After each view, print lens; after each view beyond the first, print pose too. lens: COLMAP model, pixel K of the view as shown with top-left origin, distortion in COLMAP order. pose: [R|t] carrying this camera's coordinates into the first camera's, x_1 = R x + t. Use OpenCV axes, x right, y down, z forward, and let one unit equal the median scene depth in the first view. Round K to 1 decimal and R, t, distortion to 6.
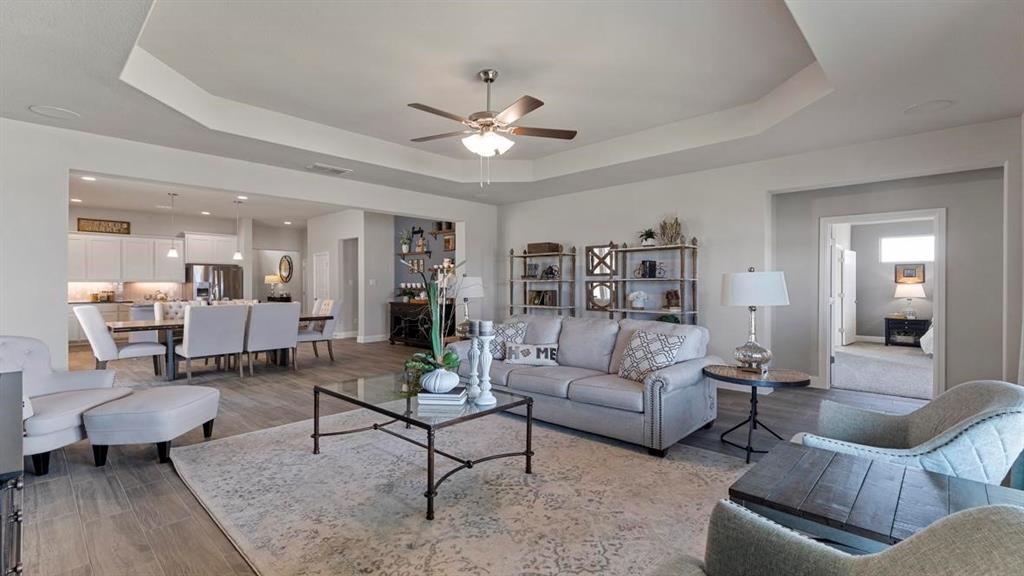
lens RADIAL K [[460.1, 0, 514.7], [0, 460.1, 284.8], [0, 0, 1]] dist [0.007212, -0.001172]
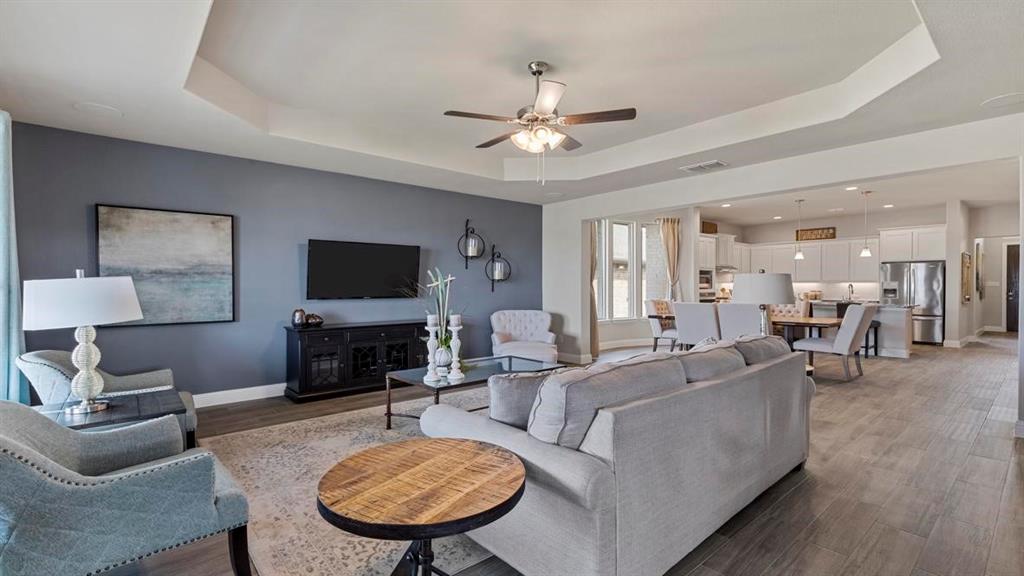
lens RADIAL K [[460.1, 0, 514.7], [0, 460.1, 284.8], [0, 0, 1]] dist [0.007212, -0.001172]
pose [[-0.102652, -0.001655, -0.994716, 0.339055], [0.002812, 0.999994, -0.001954, -0.000227], [0.994713, -0.002998, -0.102647, 0.390935]]
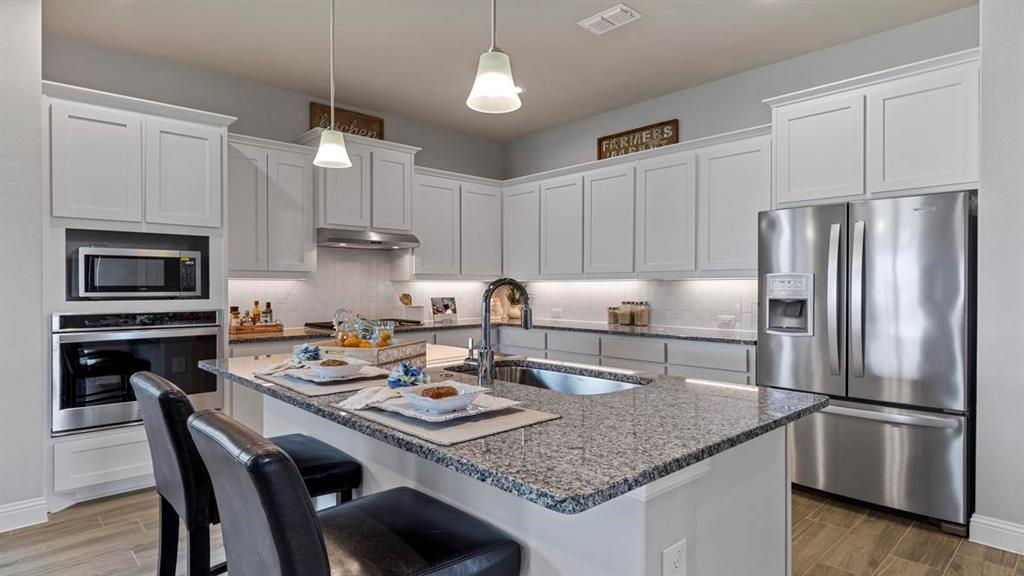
lens RADIAL K [[549.9, 0, 516.7], [0, 549.9, 290.4], [0, 0, 1]] dist [-0.000468, 0.000169]
pose [[-0.063621, 0.004812, -0.997963, -0.405566], [0.004575, 0.999979, 0.004530, 0.001235], [0.997964, -0.004277, -0.063642, 0.960181]]
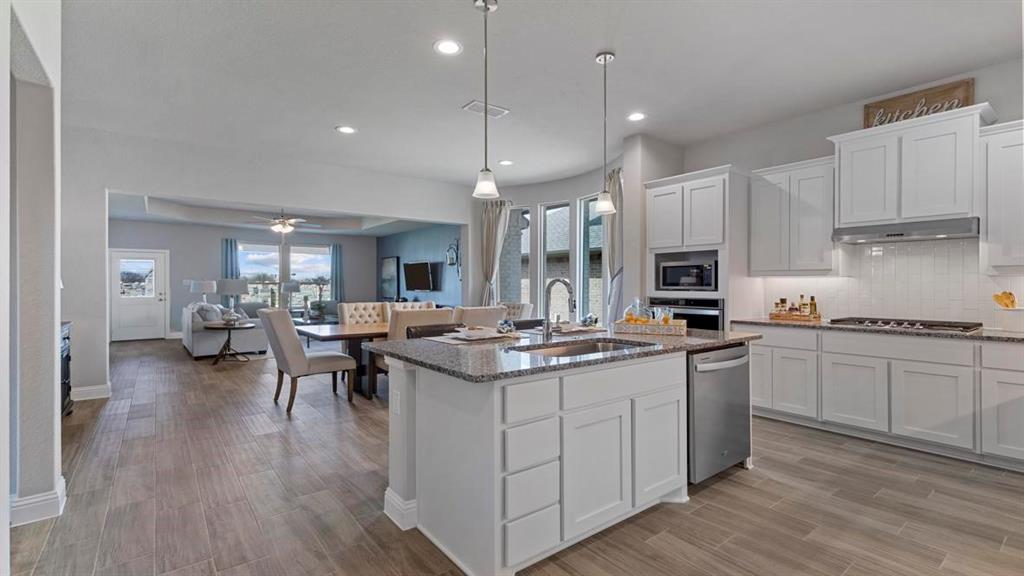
lens RADIAL K [[460.1, 0, 514.7], [0, 460.1, 284.8], [0, 0, 1]] dist [0.007212, -0.001172]
pose [[-0.987737, 0.000214, 0.156129, -0.628579], [-0.000162, 0.999997, -0.002394, 0.002114], [-0.156129, -0.002390, -0.987734, 1.218796]]
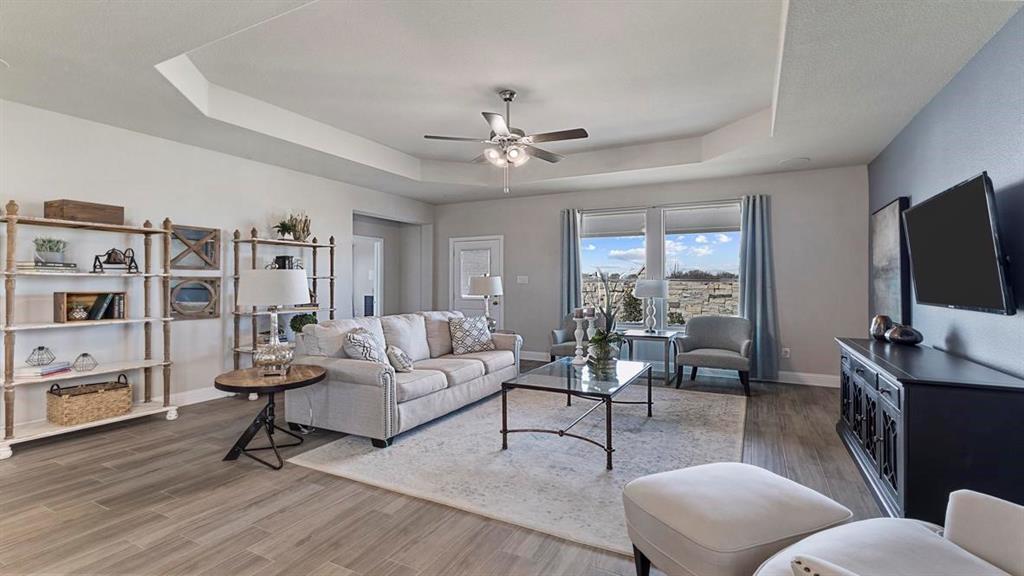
lens RADIAL K [[460.1, 0, 514.7], [0, 460.1, 284.8], [0, 0, 1]] dist [0.007212, -0.001172]
pose [[-0.273361, -0.005171, 0.961898, -0.420284], [-0.004157, 0.999983, 0.004194, -0.000566], [-0.961903, -0.002852, -0.273377, 0.479874]]
